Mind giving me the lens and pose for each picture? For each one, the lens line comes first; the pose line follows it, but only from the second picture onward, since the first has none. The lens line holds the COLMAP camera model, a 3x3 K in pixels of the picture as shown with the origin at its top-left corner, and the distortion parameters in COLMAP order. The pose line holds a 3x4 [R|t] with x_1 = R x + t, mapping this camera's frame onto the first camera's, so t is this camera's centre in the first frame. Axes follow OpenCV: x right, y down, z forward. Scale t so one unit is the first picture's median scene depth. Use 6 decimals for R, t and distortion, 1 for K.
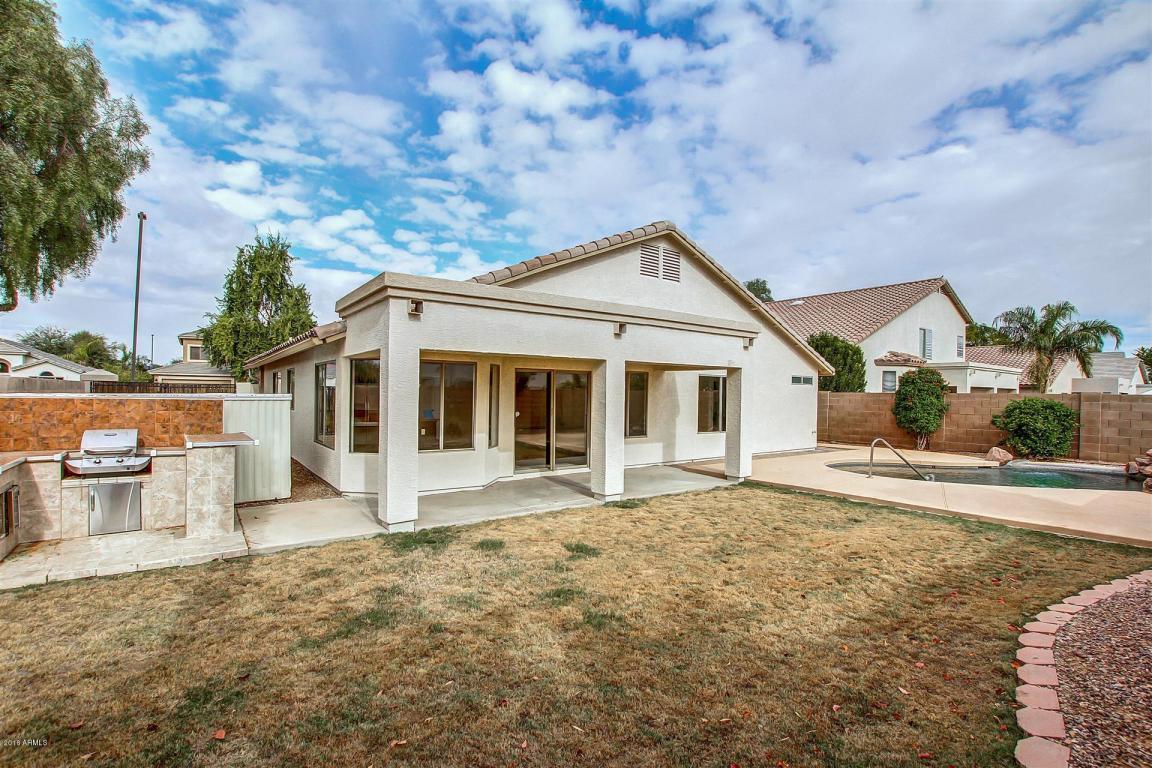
lens RADIAL K [[537.7, 0, 575.0], [0, 537.7, 395.6], [0, 0, 1]] dist [-0.028415, 0.000350]
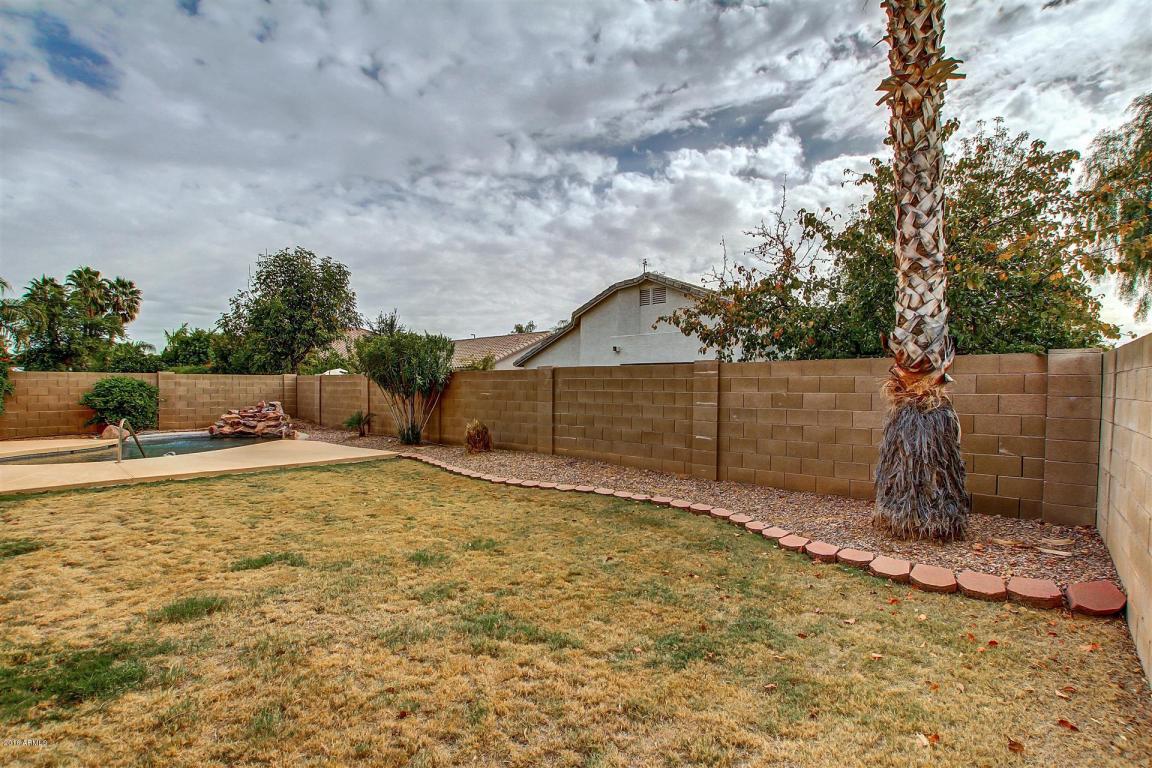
lens RADIAL K [[537.7, 0, 575.0], [0, 537.7, 395.6], [0, 0, 1]] dist [-0.028415, 0.000350]
pose [[-0.195247, -0.027139, 0.980378, -0.652924], [-0.004849, 0.999632, 0.026706, 0.015189], [-0.980742, 0.000461, -0.195307, 0.548319]]
